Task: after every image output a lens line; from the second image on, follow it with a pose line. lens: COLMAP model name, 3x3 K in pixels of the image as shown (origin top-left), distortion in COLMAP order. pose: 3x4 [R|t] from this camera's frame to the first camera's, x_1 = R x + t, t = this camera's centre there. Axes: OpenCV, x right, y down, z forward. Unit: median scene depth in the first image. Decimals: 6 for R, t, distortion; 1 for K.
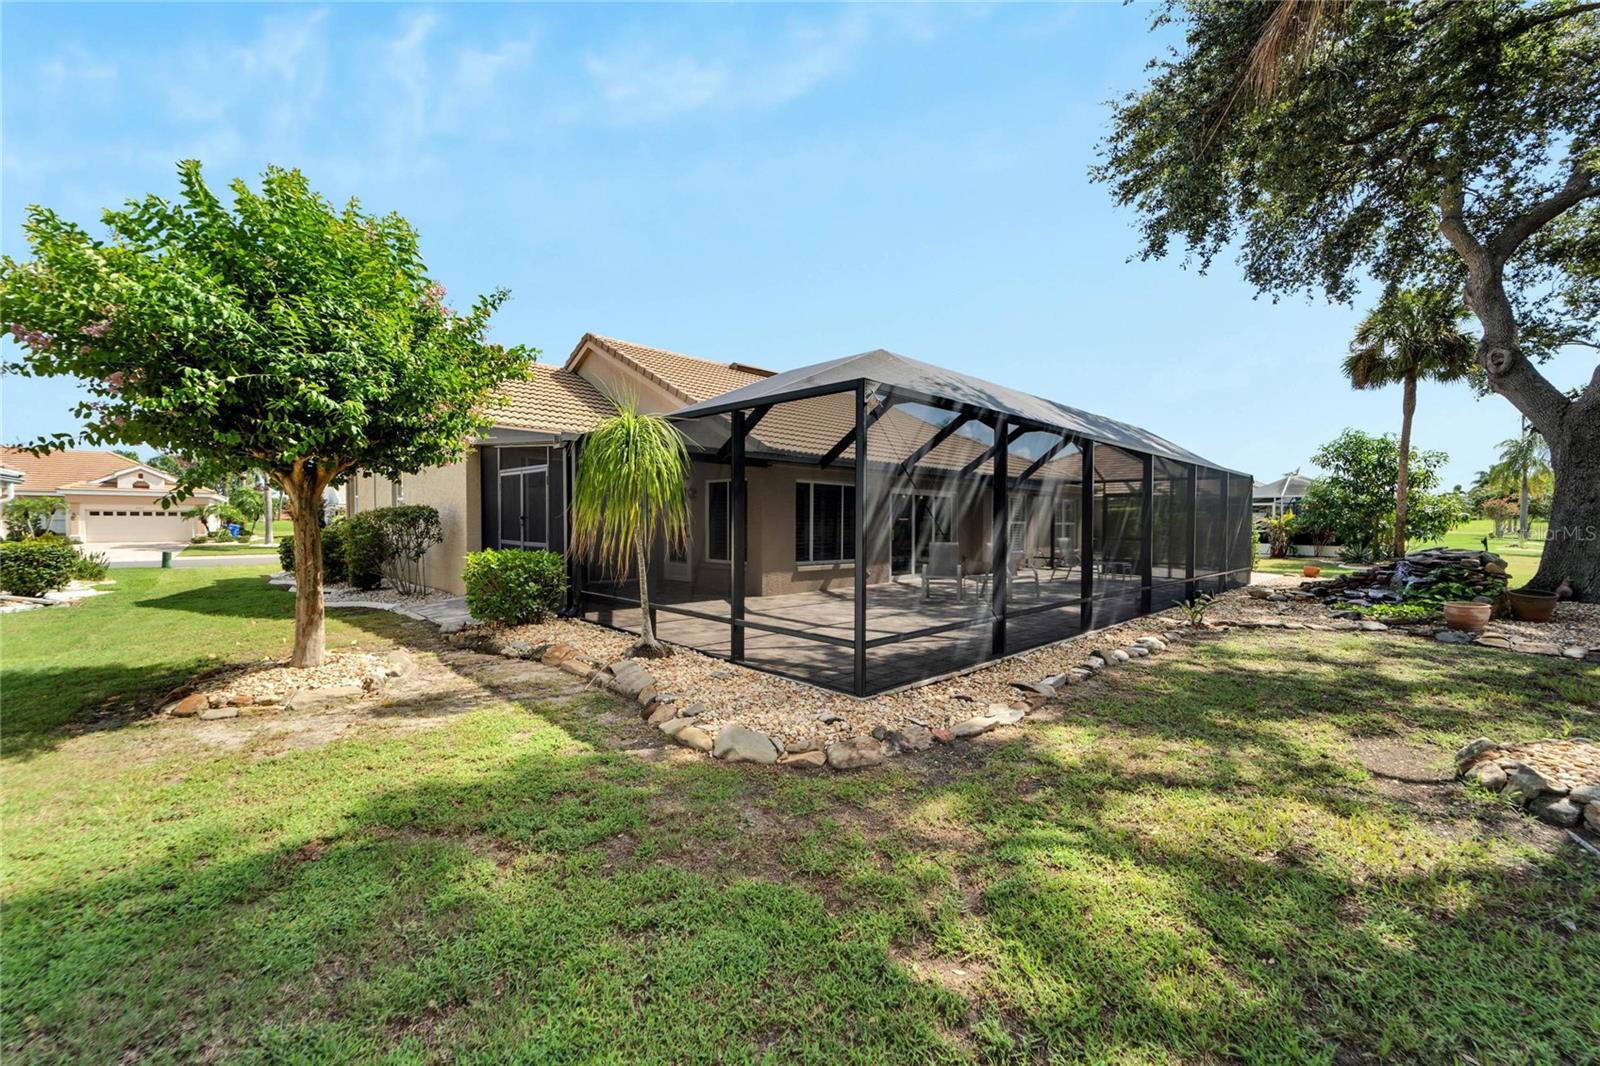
lens RADIAL K [[650.2, 0, 799.0], [0, 650.2, 532.0], [0, 0, 1]] dist [0.005096, -0.000367]
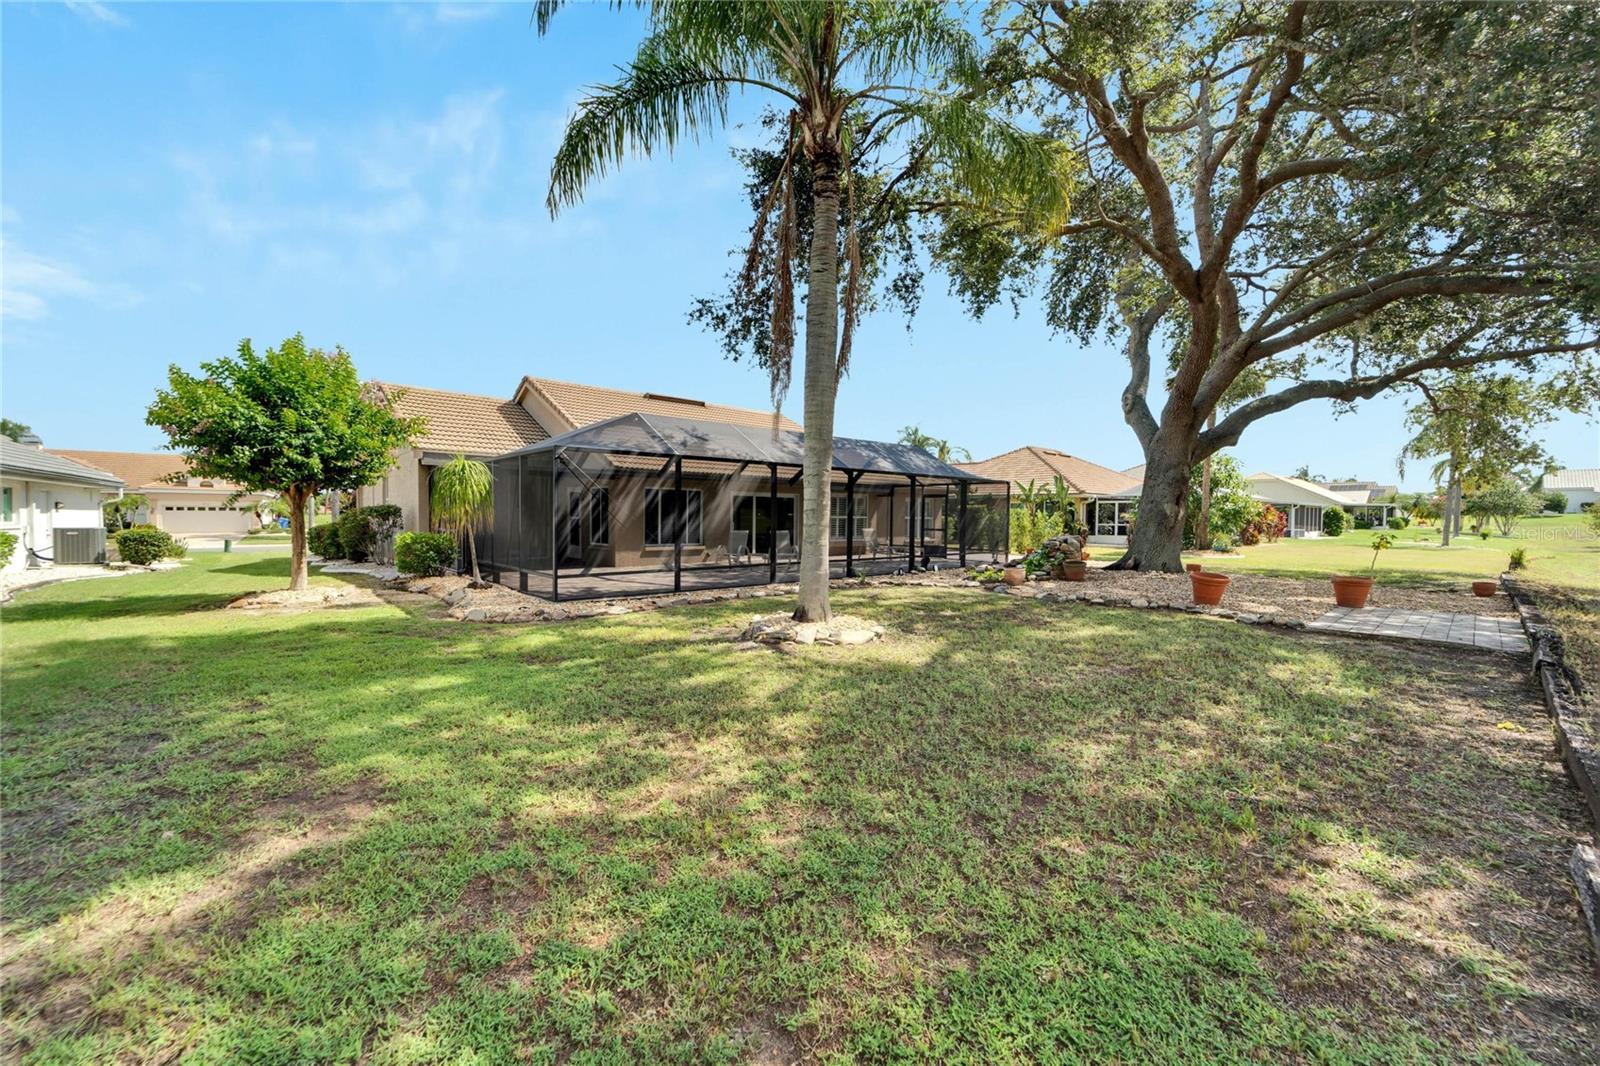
lens RADIAL K [[650.2, 0, 796.3], [0, 650.2, 526.5], [0, 0, 1]] dist [0.005096, -0.000367]
pose [[0.998616, 0.001385, -0.052583, 0.418551], [-0.001379, 0.999999, 0.000156, 0.006848], [0.052583, -0.000083, 0.998617, -0.433408]]
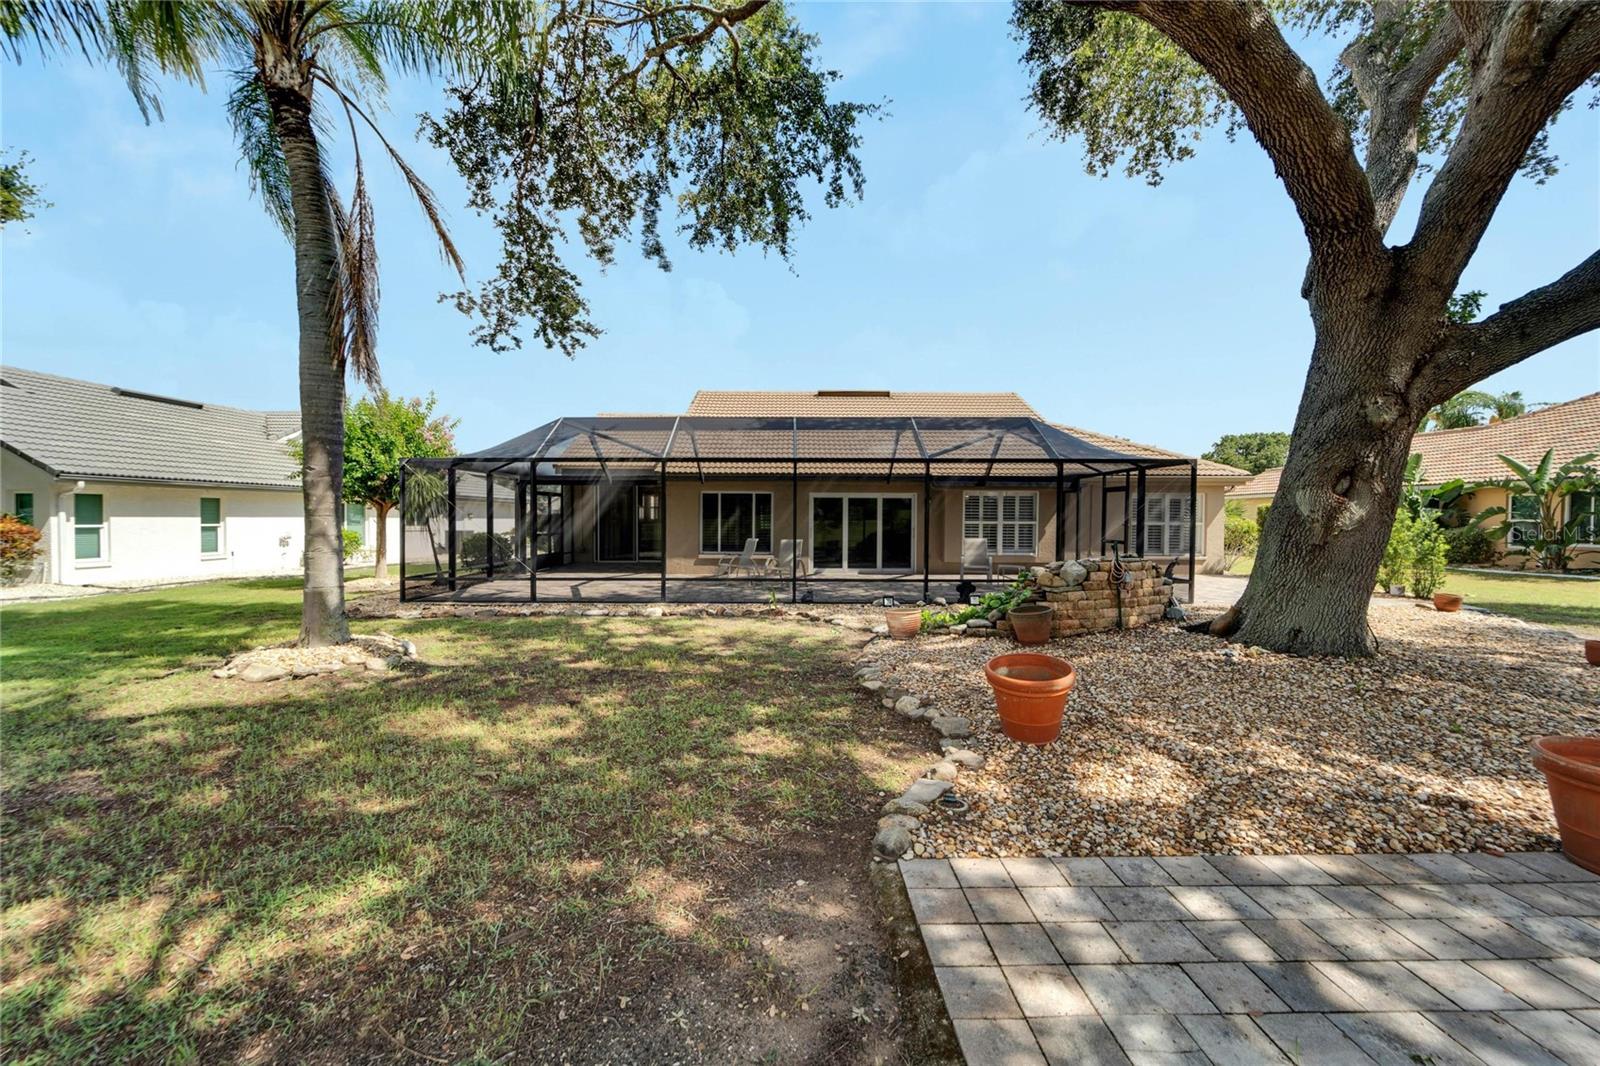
lens RADIAL K [[650.2, 0, 795.9], [0, 650.2, 533.6], [0, 0, 1]] dist [0.005096, -0.000367]
pose [[0.697858, 0.011039, -0.716151, 1.175103], [-0.009238, 0.999937, 0.006412, -0.002237], [0.716177, 0.002141, 0.697916, 0.201363]]
